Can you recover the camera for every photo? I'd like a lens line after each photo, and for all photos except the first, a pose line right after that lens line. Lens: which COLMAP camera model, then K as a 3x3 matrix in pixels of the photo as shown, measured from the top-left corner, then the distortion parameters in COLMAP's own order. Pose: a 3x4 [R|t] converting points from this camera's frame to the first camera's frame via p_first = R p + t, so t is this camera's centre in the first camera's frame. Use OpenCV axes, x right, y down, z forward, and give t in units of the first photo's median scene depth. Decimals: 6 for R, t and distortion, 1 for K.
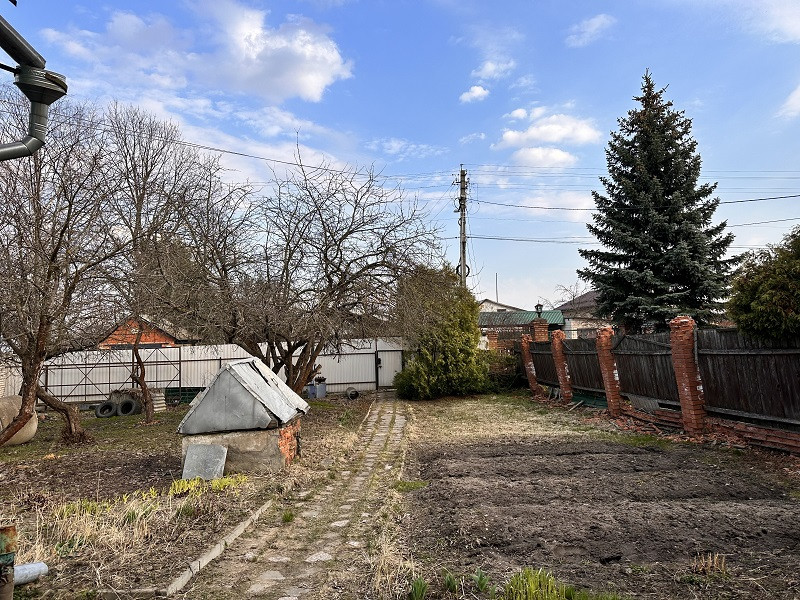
lens RADIAL K [[556.2, 0, 409.7], [0, 556.2, 288.5], [0, 0, 1]] dist [0.036973, -0.042350]
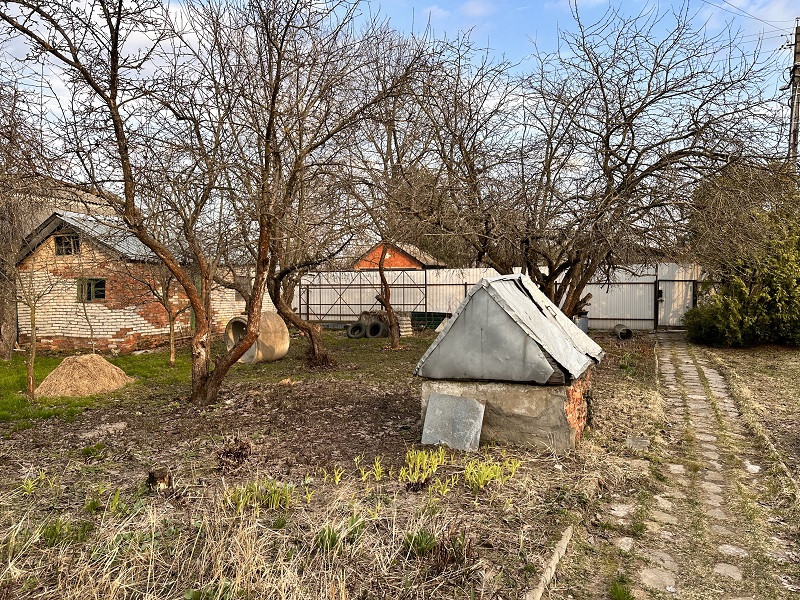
lens RADIAL K [[556.2, 0, 395.8], [0, 556.2, 296.7], [0, 0, 1]] dist [0.036973, -0.042350]
pose [[0.901564, 0.041012, -0.430697, -0.068792], [0.017963, 0.991090, 0.131976, 0.033346], [0.432273, -0.126721, 0.892795, 0.185422]]
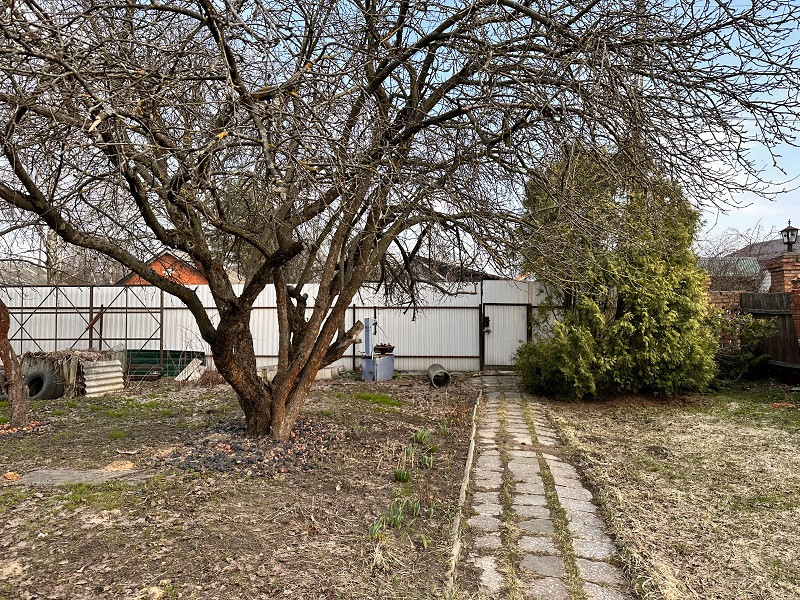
lens RADIAL K [[556.2, 0, 393.8], [0, 556.2, 304.2], [0, 0, 1]] dist [0.036973, -0.042350]
pose [[0.981861, 0.032531, -0.186793, -0.057193], [-0.014313, 0.995077, 0.098065, 0.079334], [0.189063, -0.093613, 0.977493, 0.579542]]
